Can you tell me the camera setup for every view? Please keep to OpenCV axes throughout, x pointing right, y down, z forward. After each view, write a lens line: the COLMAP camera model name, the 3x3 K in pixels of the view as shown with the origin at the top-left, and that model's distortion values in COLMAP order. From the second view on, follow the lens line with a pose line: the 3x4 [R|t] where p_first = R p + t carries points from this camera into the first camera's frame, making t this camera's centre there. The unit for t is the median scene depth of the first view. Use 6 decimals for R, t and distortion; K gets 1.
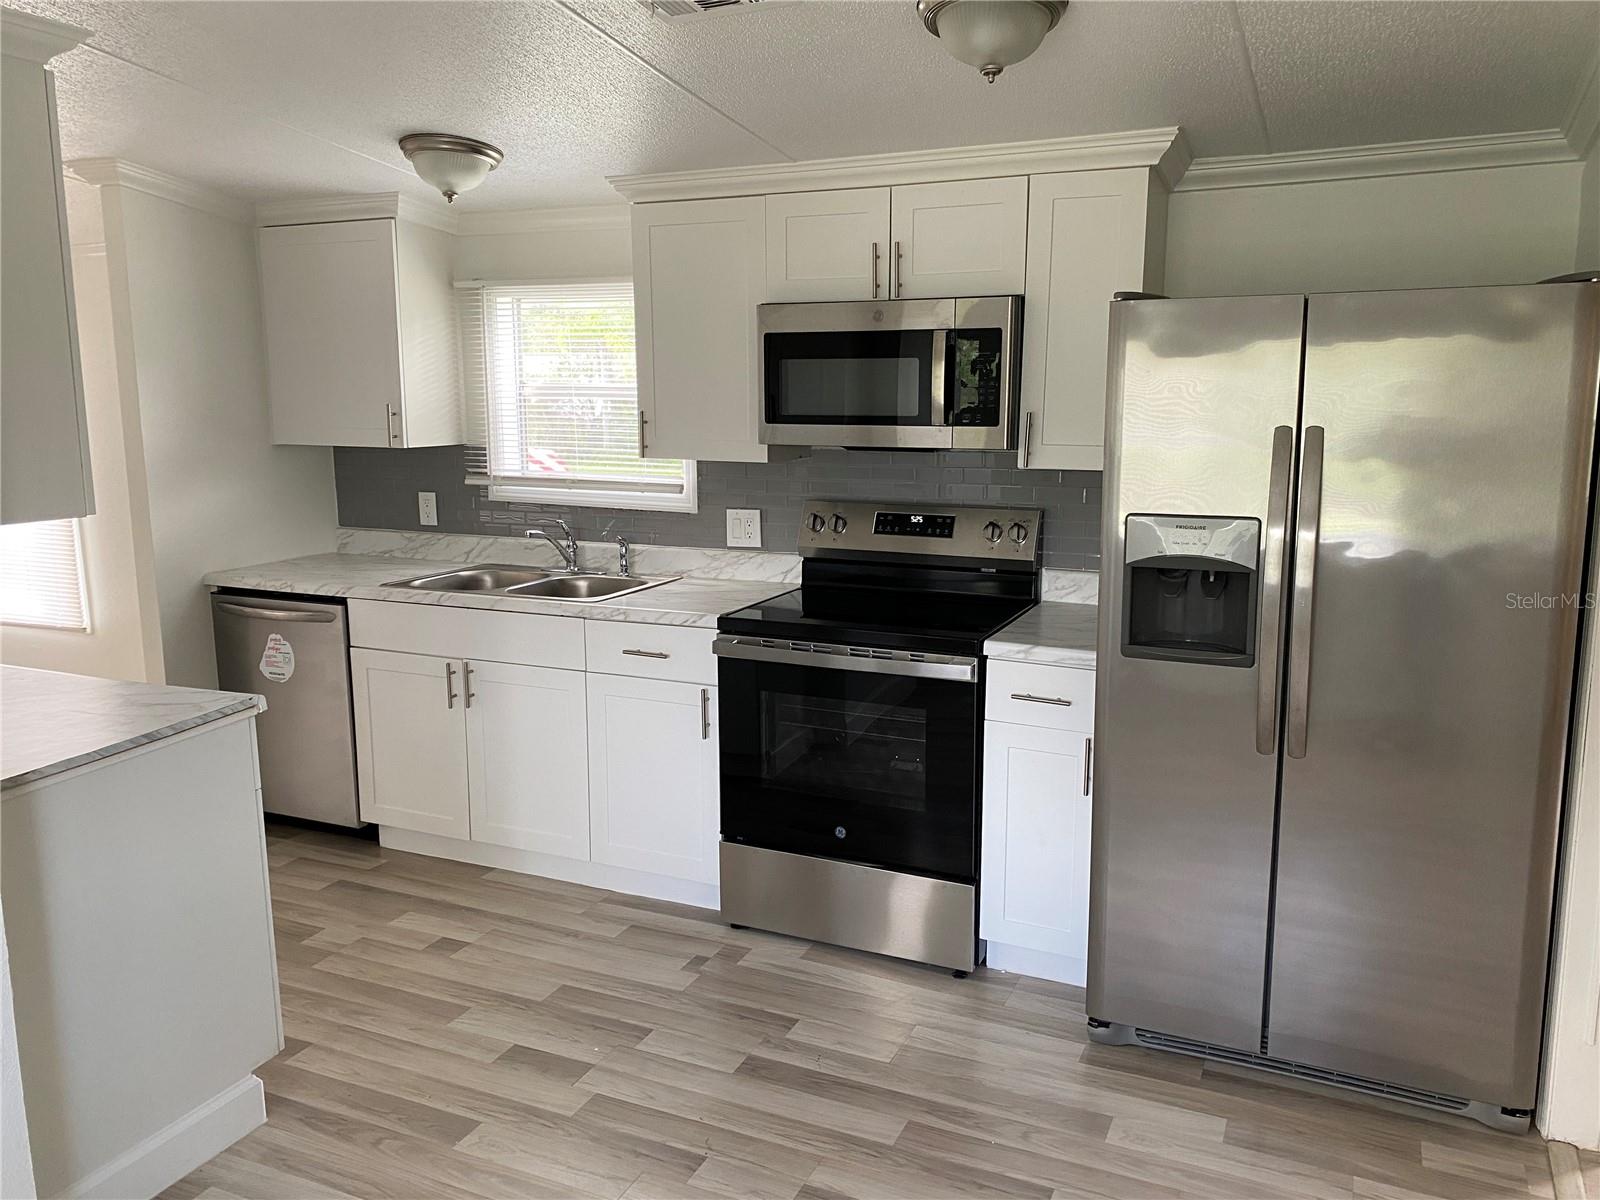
lens RADIAL K [[1214.4, 0, 804.4], [0, 1214.4, 594.1], [0, 0, 1]] dist [0.024380, -0.005313]
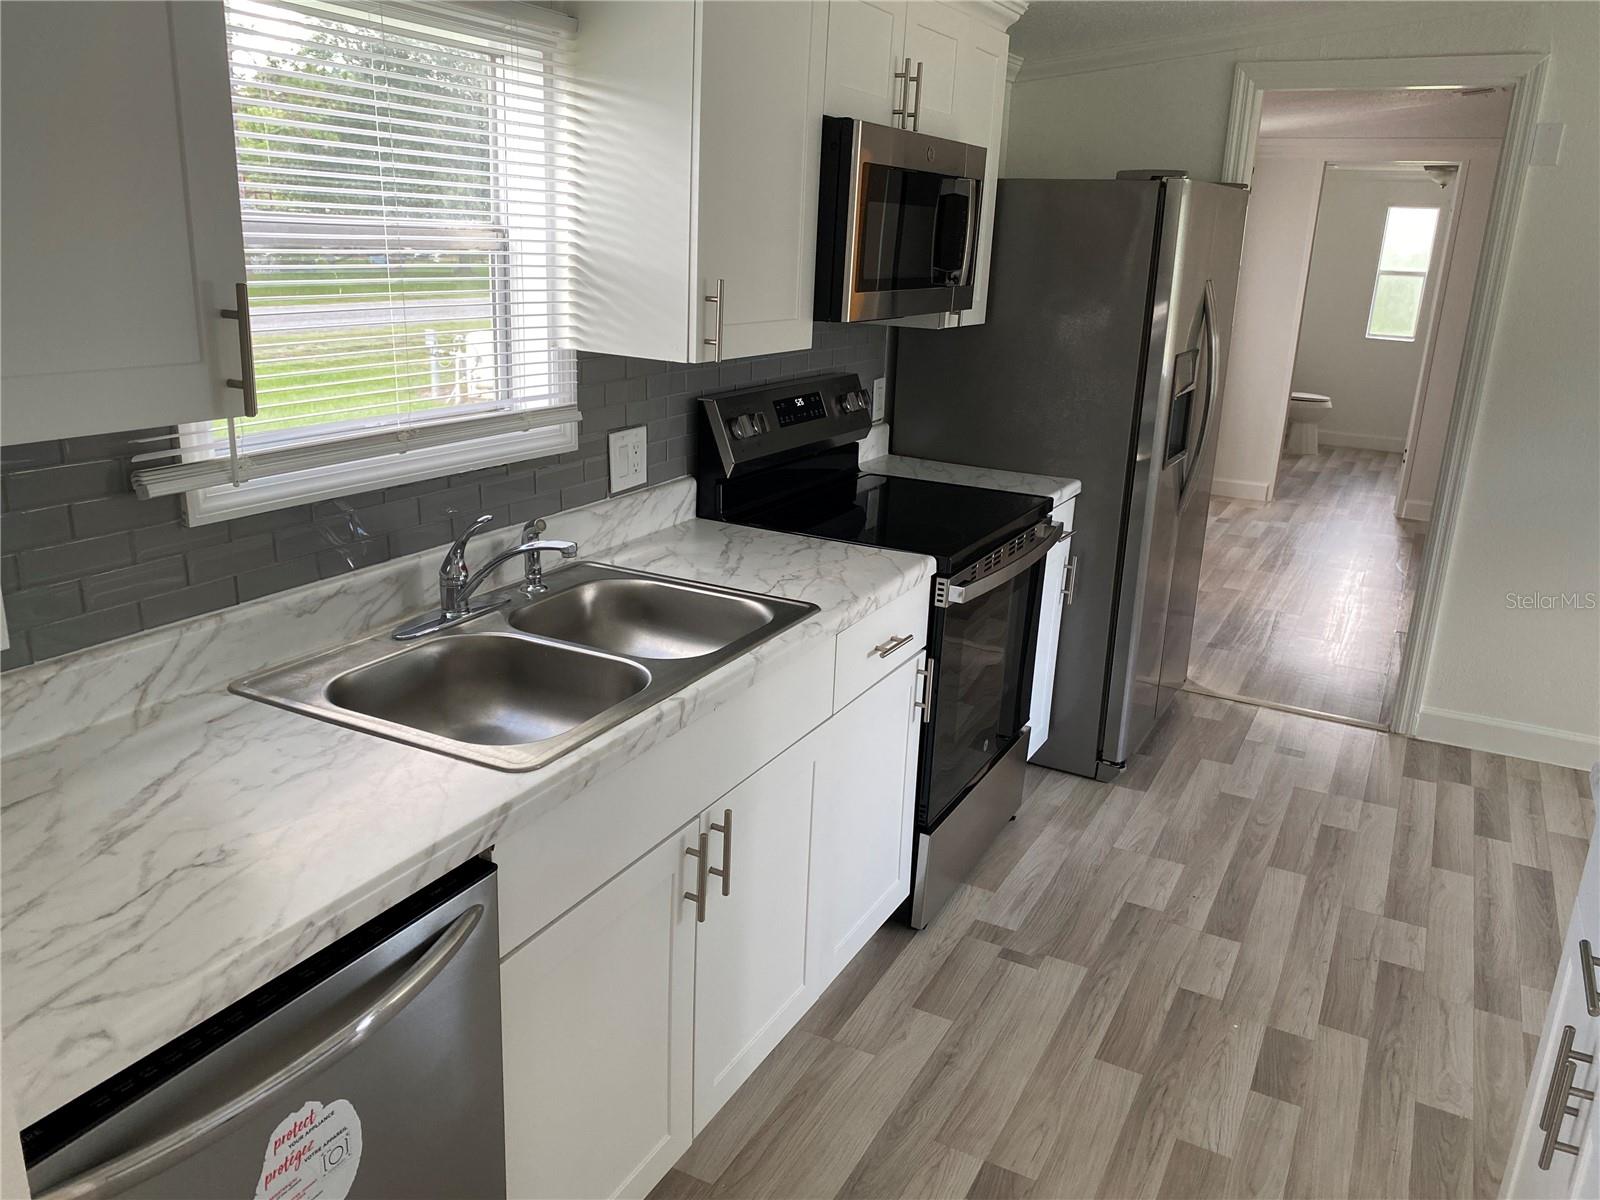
lens RADIAL K [[1214.4, 0, 804.4], [0, 1214.4, 601.4], [0, 0, 1]] dist [0.024380, -0.005313]
pose [[0.062826, -0.290618, 0.954774, -0.813999], [0.129345, 0.950967, 0.280948, -0.181310], [-0.989607, 0.105844, 0.097335, 1.021773]]
